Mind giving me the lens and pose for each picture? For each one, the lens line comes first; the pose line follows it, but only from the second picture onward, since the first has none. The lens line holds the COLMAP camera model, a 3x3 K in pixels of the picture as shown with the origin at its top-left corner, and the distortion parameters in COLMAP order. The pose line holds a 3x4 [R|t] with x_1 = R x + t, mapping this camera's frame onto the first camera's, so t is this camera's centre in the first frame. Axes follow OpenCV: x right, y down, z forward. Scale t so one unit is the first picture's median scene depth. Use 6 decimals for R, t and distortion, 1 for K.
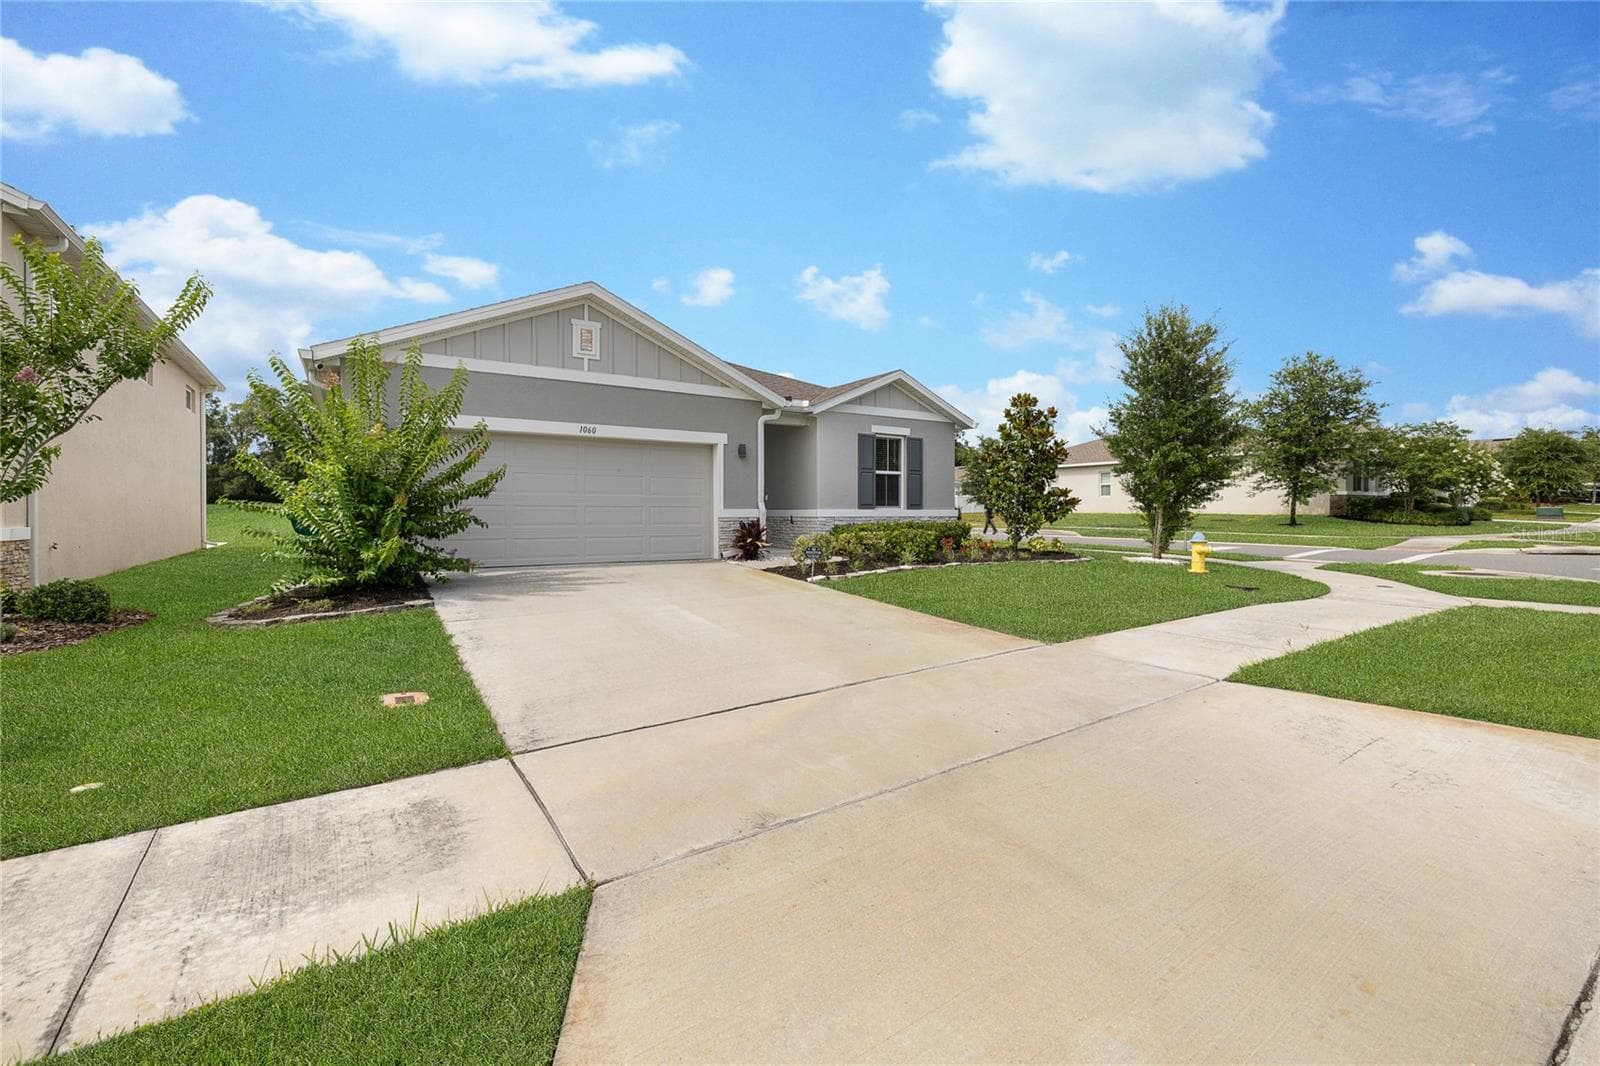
lens RADIAL K [[673.8, 0, 800.0], [0, 673.8, 533.0], [0, 0, 1]] dist [-0.000951, -0.000008]
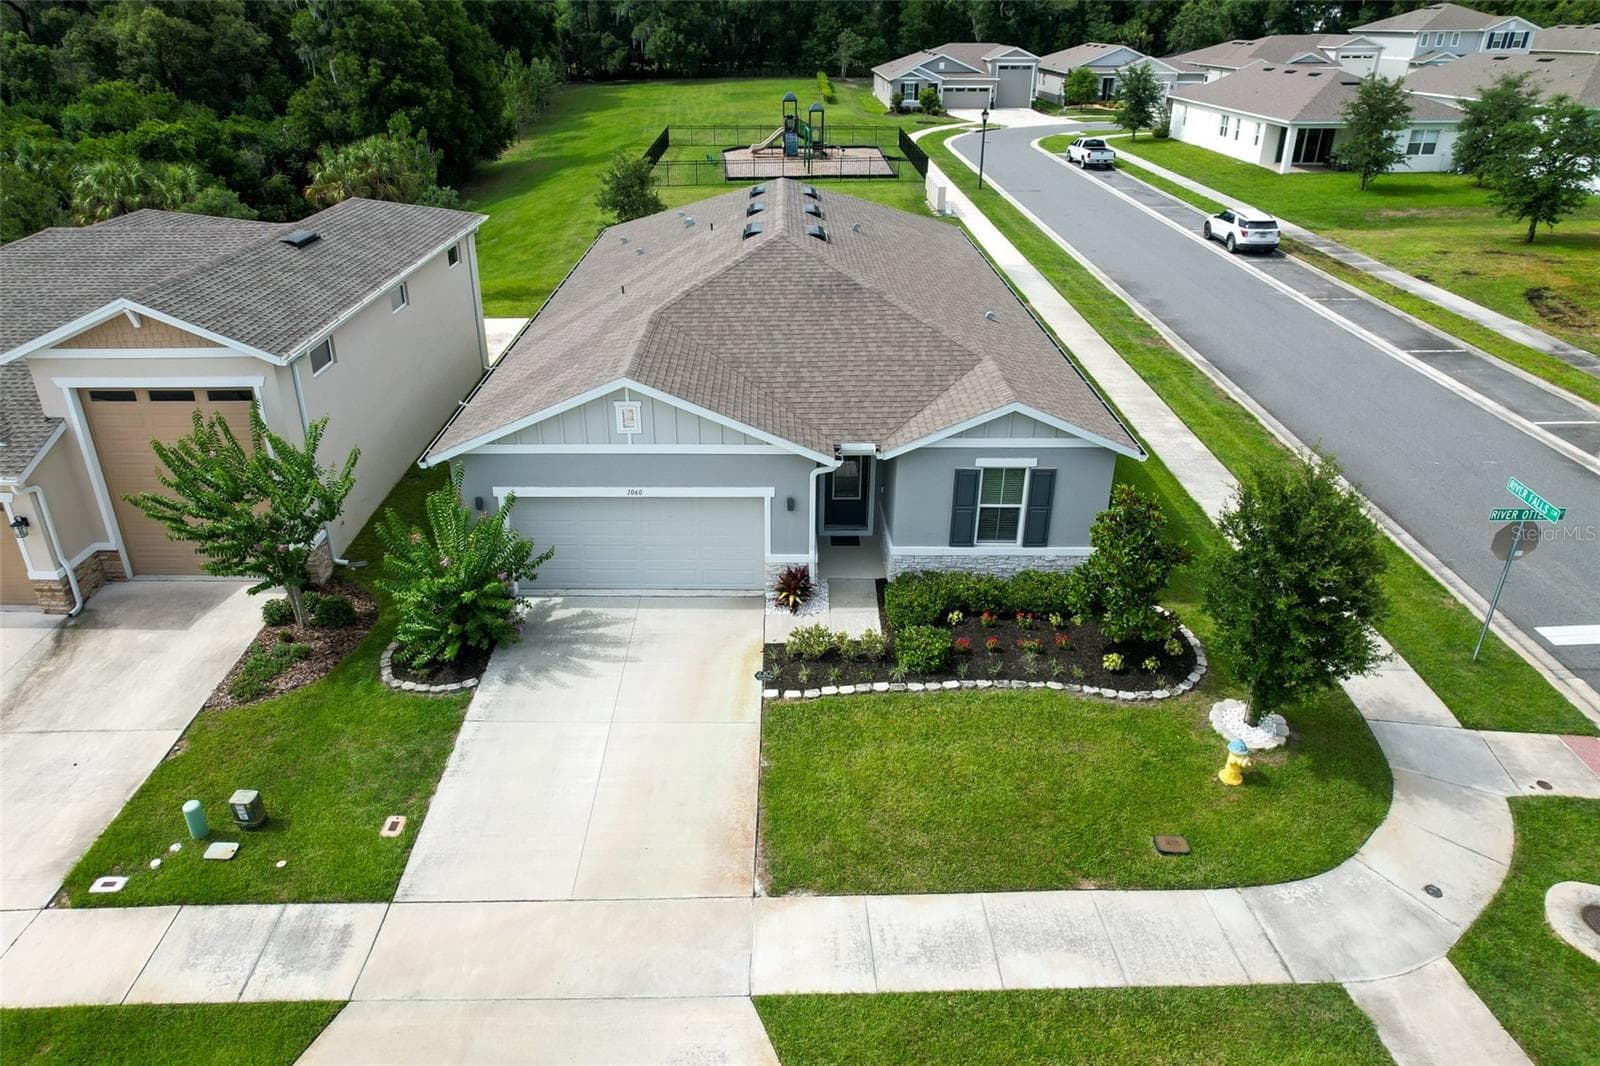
lens RADIAL K [[1029.3, 0, 767.0], [0, 1029.3, 511.7], [0, 0, 1]] dist [-0.077475, 0.069110]
pose [[0.826779, 0.241402, -0.508096, 0.750006], [-0.011035, 0.910025, 0.414407, -0.843577], [0.562419, -0.337016, 0.755053, -0.176672]]
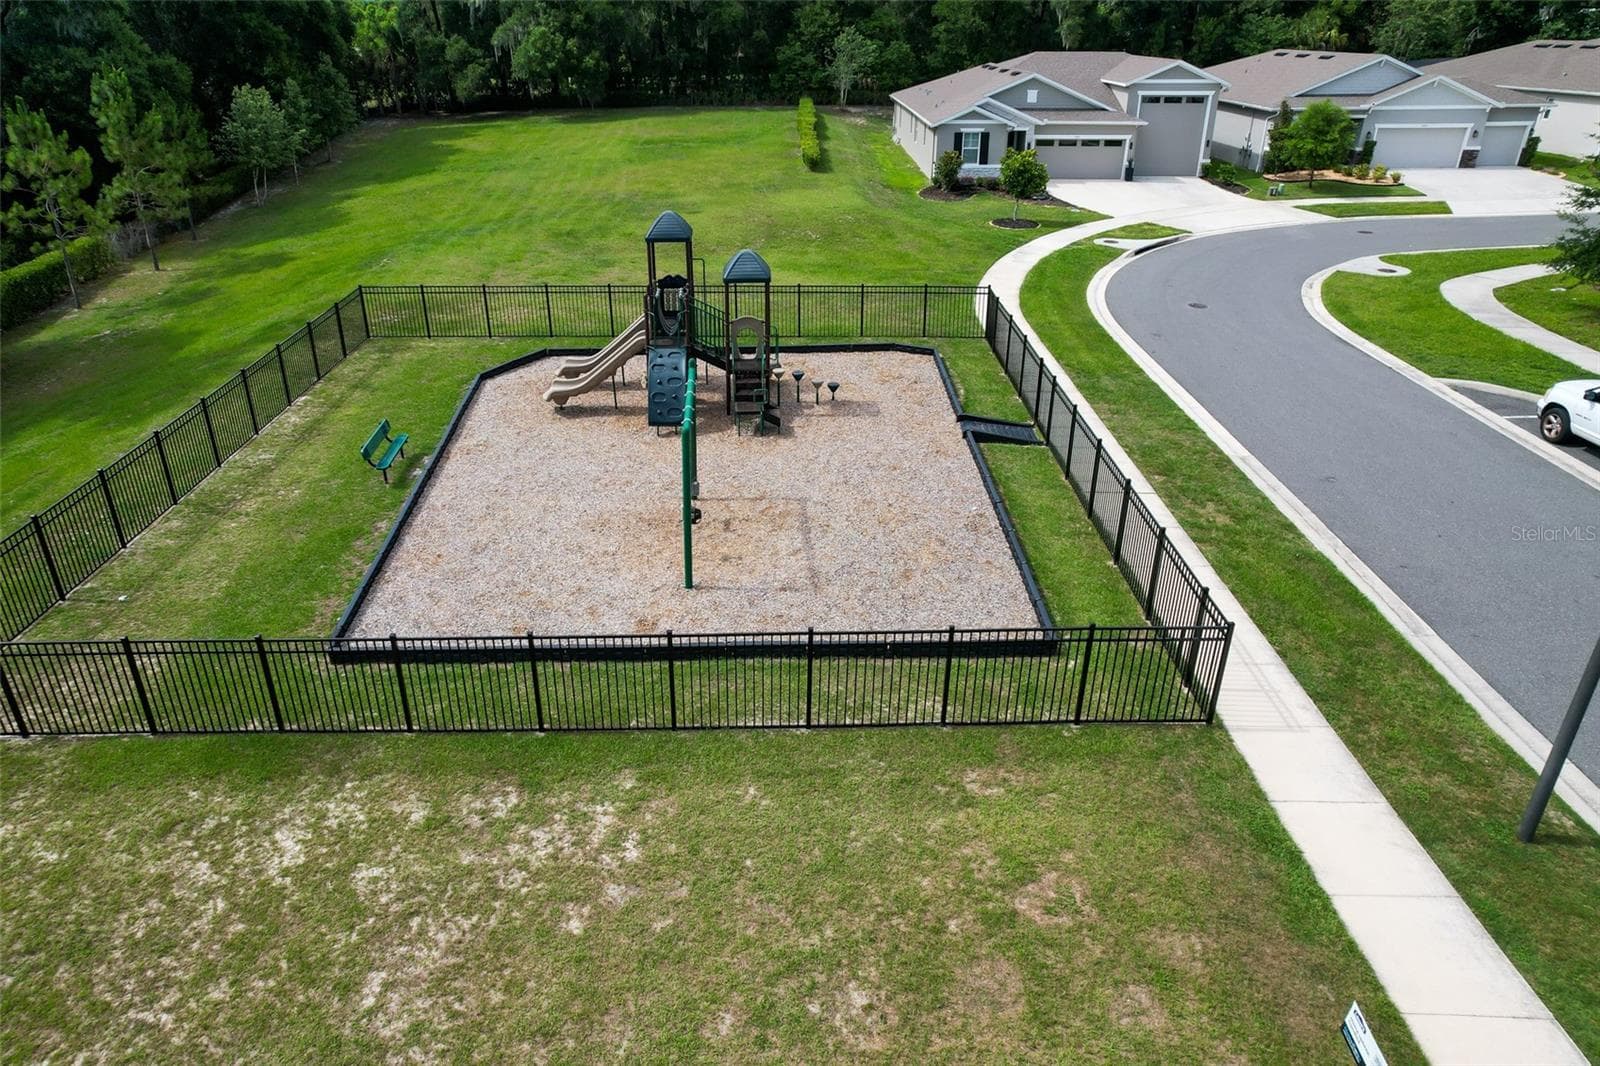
lens RADIAL K [[1029.3, 0, 767.0], [0, 1029.3, 511.7], [0, 0, 1]] dist [-0.077475, 0.069110]
pose [[0.825672, 0.238571, -0.511224, -1.929732], [-0.008574, 0.911385, 0.411465, -0.902848], [0.564086, -0.335351, 0.754551, 4.441413]]
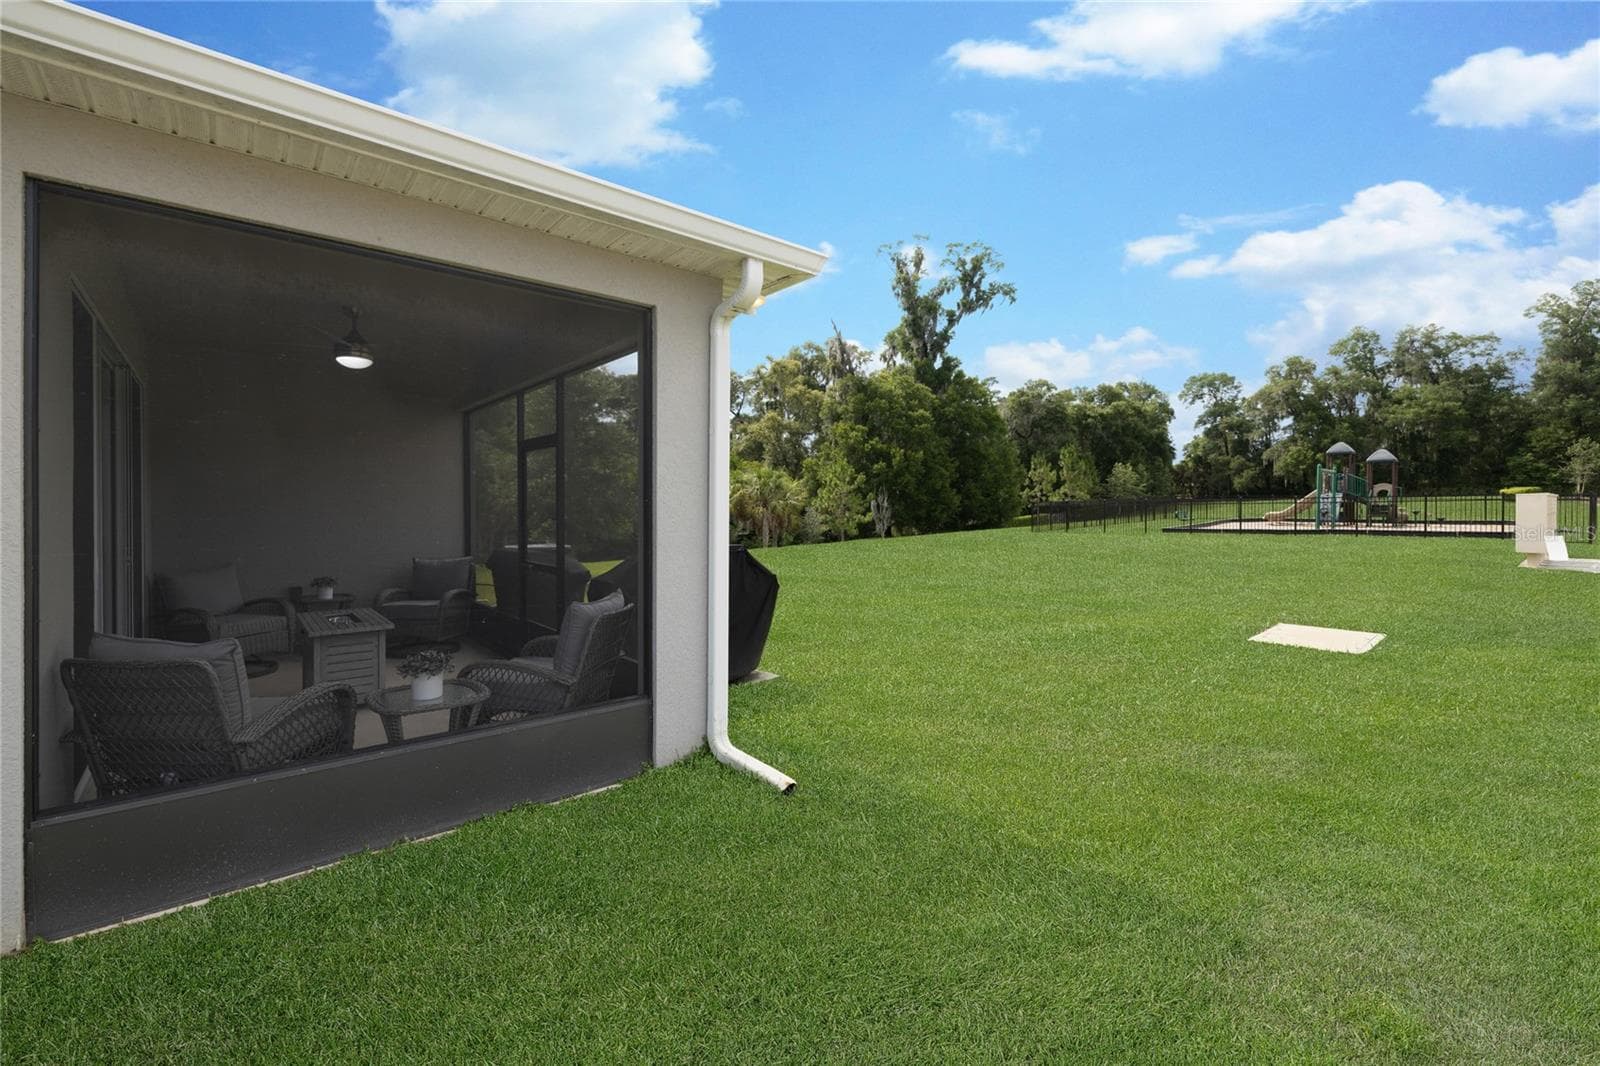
lens RADIAL K [[669.6, 0, 792.0], [0, 669.6, 500.8], [0, 0, 1]] dist [-0.001133, 0.000125]
pose [[0.113849, -0.007656, -0.993469, -0.479113], [-0.031503, 0.999440, -0.011312, -0.146050], [0.992998, 0.032585, 0.113544, 3.209366]]
